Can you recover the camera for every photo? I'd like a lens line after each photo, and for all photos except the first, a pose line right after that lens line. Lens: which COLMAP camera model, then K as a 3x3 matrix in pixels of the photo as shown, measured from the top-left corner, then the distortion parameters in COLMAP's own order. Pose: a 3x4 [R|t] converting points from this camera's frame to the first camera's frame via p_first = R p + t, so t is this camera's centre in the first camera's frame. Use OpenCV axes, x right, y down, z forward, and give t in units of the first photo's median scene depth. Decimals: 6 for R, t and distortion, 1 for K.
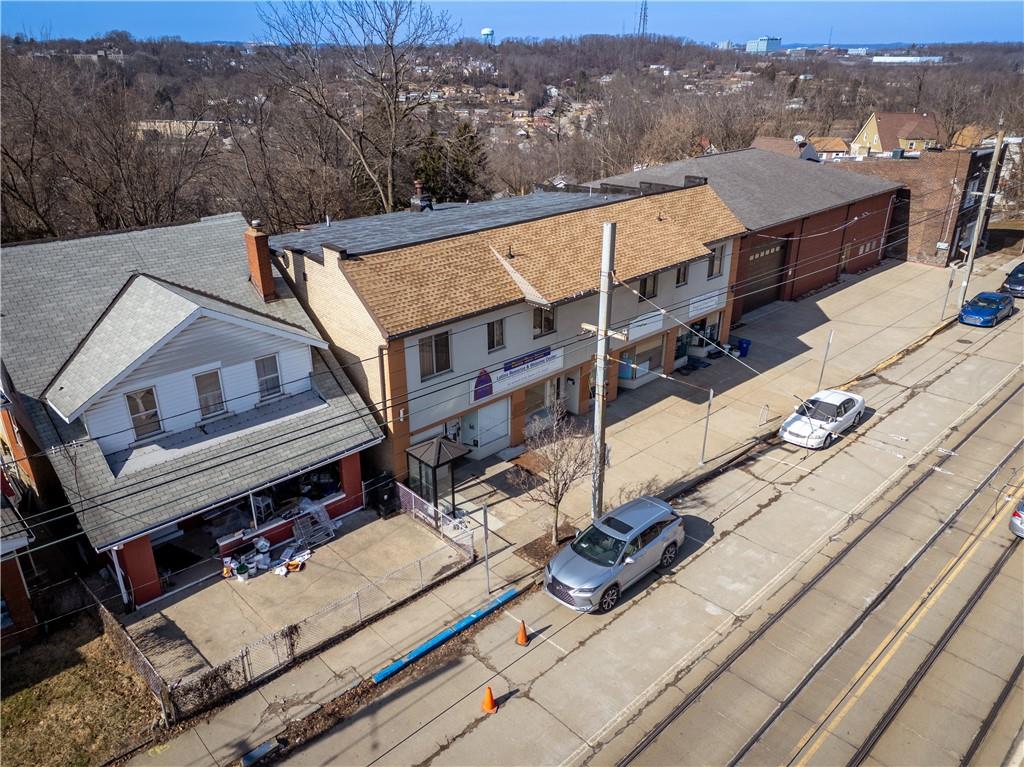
lens RADIAL K [[750.5, 0, 512.0], [0, 750.5, 383.5], [0, 0, 1]] dist [0.091743, -0.123217]
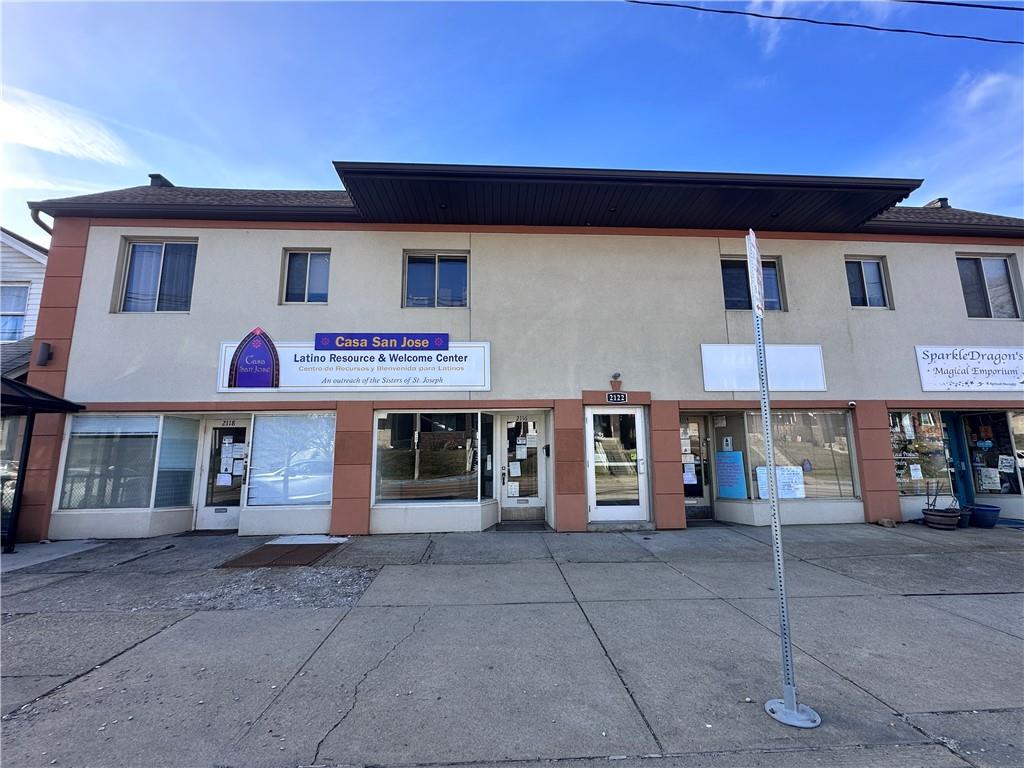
lens RADIAL K [[454.2, 0, 514.9], [0, 454.2, 383.5], [0, 0, 1]] dist [-0.005429, 0.000475]
pose [[0.758727, -0.110896, -0.641900, 0.284245], [-0.254209, 0.856865, -0.448509, 0.106182], [0.599759, 0.503473, 0.621936, 0.898493]]
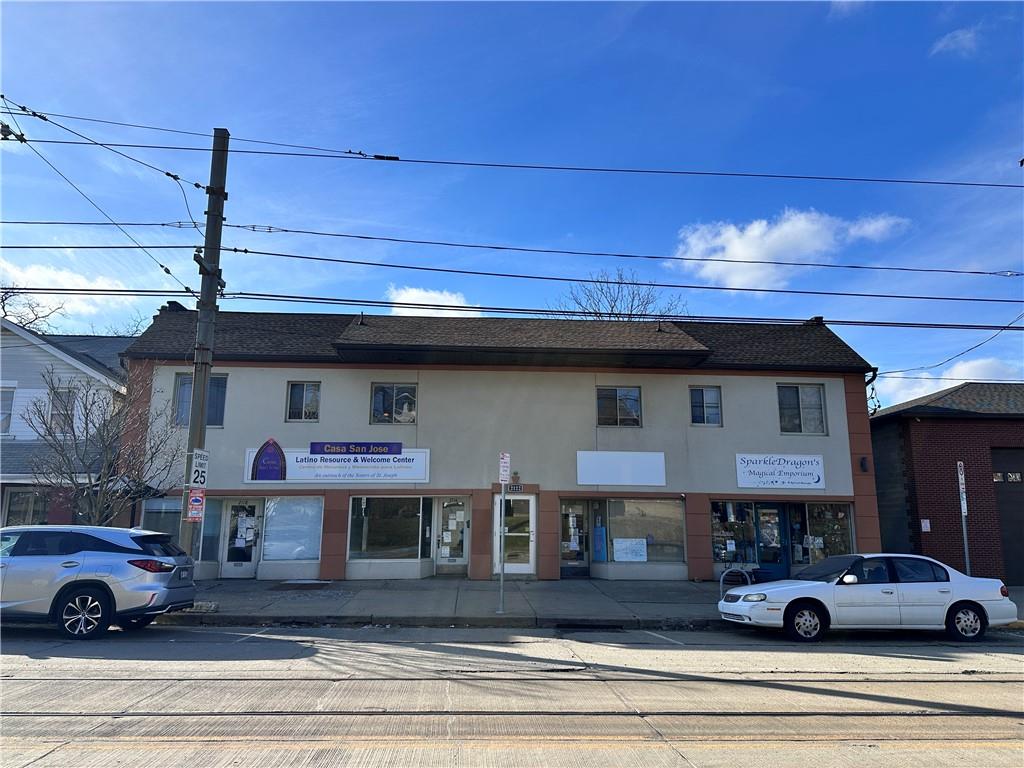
lens RADIAL K [[720.3, 0, 505.6], [0, 720.3, 383.4], [0, 0, 1]] dist [0.134267, -0.200816]
pose [[0.755279, -0.121346, -0.644072, 0.608372], [-0.270414, 0.837471, -0.474887, 0.215817], [0.597018, 0.532838, 0.599711, 0.642145]]
